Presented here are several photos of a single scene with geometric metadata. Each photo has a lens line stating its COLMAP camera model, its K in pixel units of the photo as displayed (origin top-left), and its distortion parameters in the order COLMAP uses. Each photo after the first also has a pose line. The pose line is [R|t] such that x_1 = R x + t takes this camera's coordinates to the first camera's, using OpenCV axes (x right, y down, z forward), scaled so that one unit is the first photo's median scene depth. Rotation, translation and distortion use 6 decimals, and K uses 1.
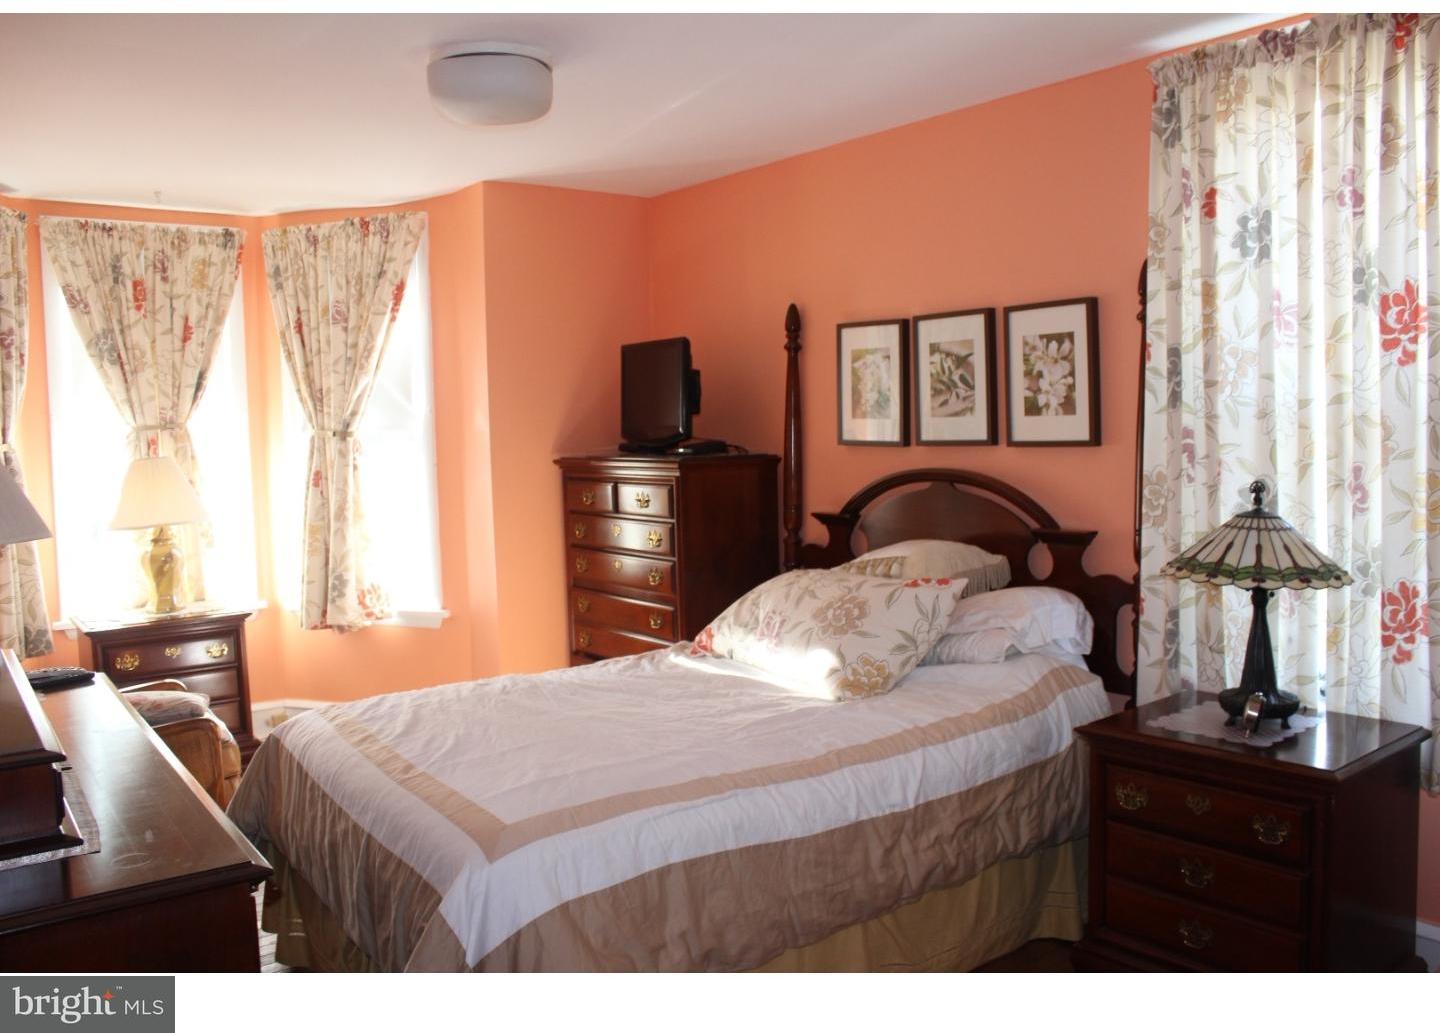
lens RADIAL K [[1199.9, 0, 745.2], [0, 1199.9, 509.2], [0, 0, 1]] dist [-0.172475, 0.176310]
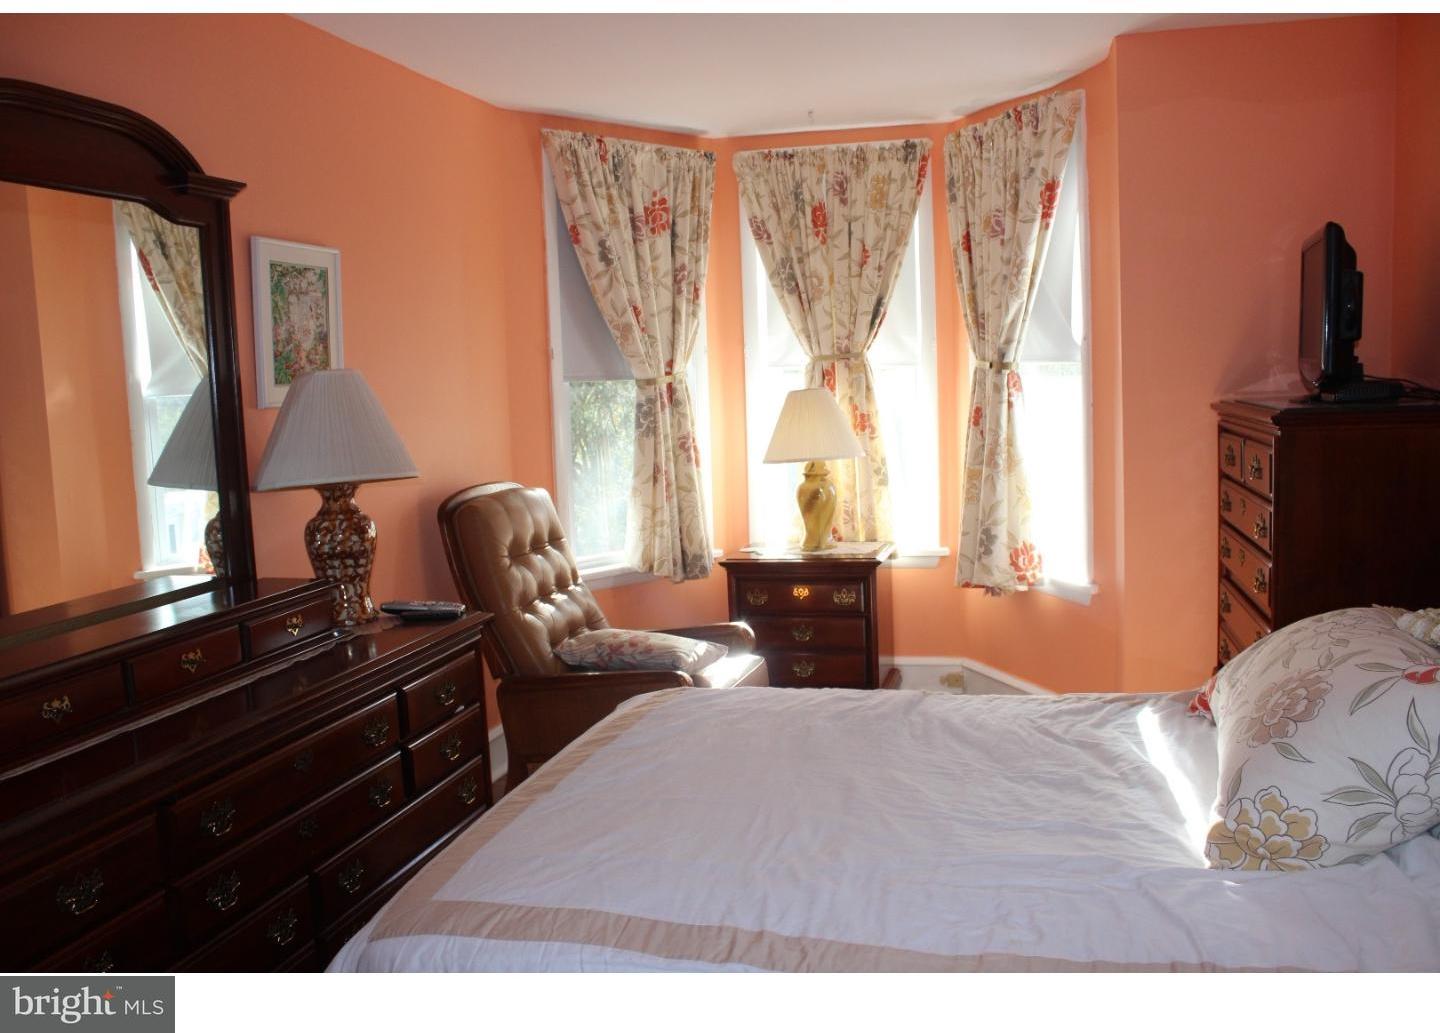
lens RADIAL K [[1199.9, 0, 745.2], [0, 1199.9, 509.2], [0, 0, 1]] dist [-0.172475, 0.176310]
pose [[0.631014, 0.089685, -0.770570, 0.220979], [-0.039459, 0.995720, 0.083577, -0.025139], [0.774767, -0.022333, 0.631852, 0.314142]]
